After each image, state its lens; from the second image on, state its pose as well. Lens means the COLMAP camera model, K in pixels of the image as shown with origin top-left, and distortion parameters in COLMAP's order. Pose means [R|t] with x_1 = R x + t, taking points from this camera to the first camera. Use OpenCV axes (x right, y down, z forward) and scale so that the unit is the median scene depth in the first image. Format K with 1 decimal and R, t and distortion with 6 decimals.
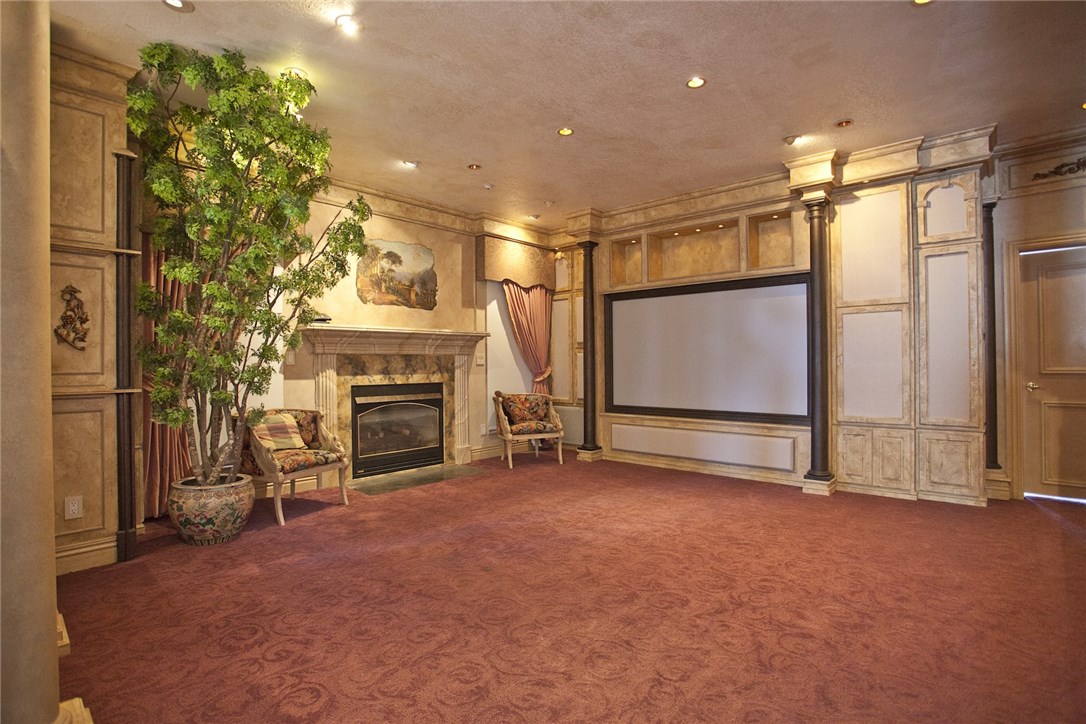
lens RADIAL K [[540.9, 0, 545.6], [0, 540.9, 362.5], [0, 0, 1]] dist [-0.076113, 0.034990]
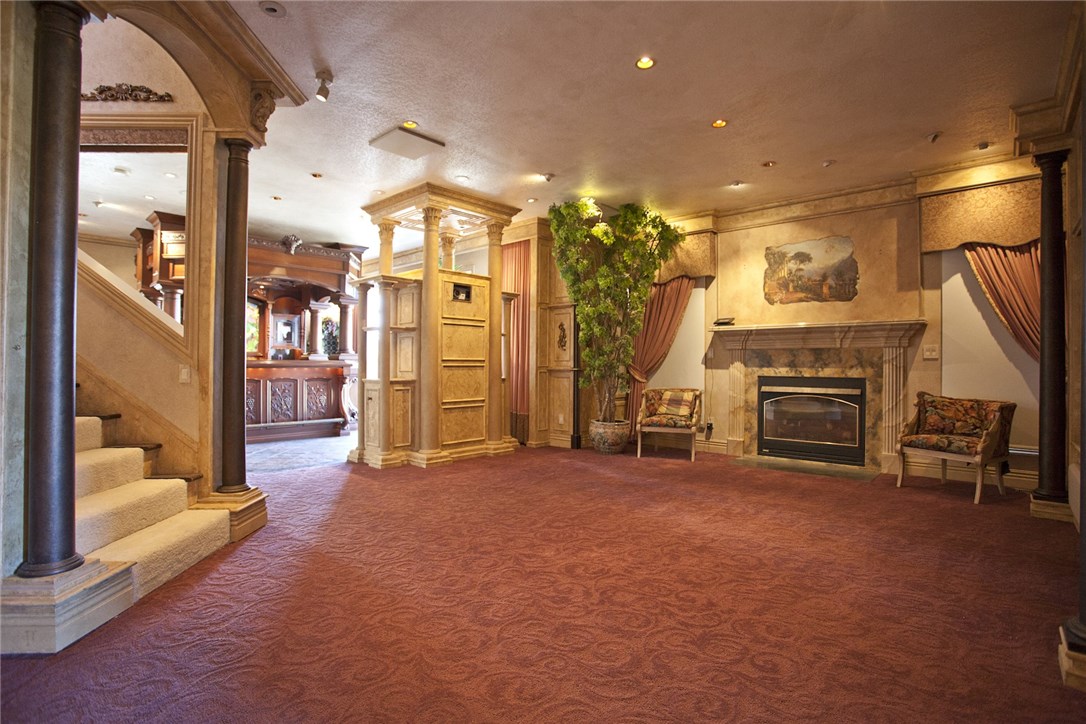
lens RADIAL K [[540.9, 0, 545.6], [0, 540.9, 362.5], [0, 0, 1]] dist [-0.076113, 0.034990]
pose [[-0.019183, 0.002928, -0.999812, 0.744948], [-0.003953, 0.999988, 0.003004, 0.010662], [0.999808, 0.004010, -0.019171, 0.495569]]
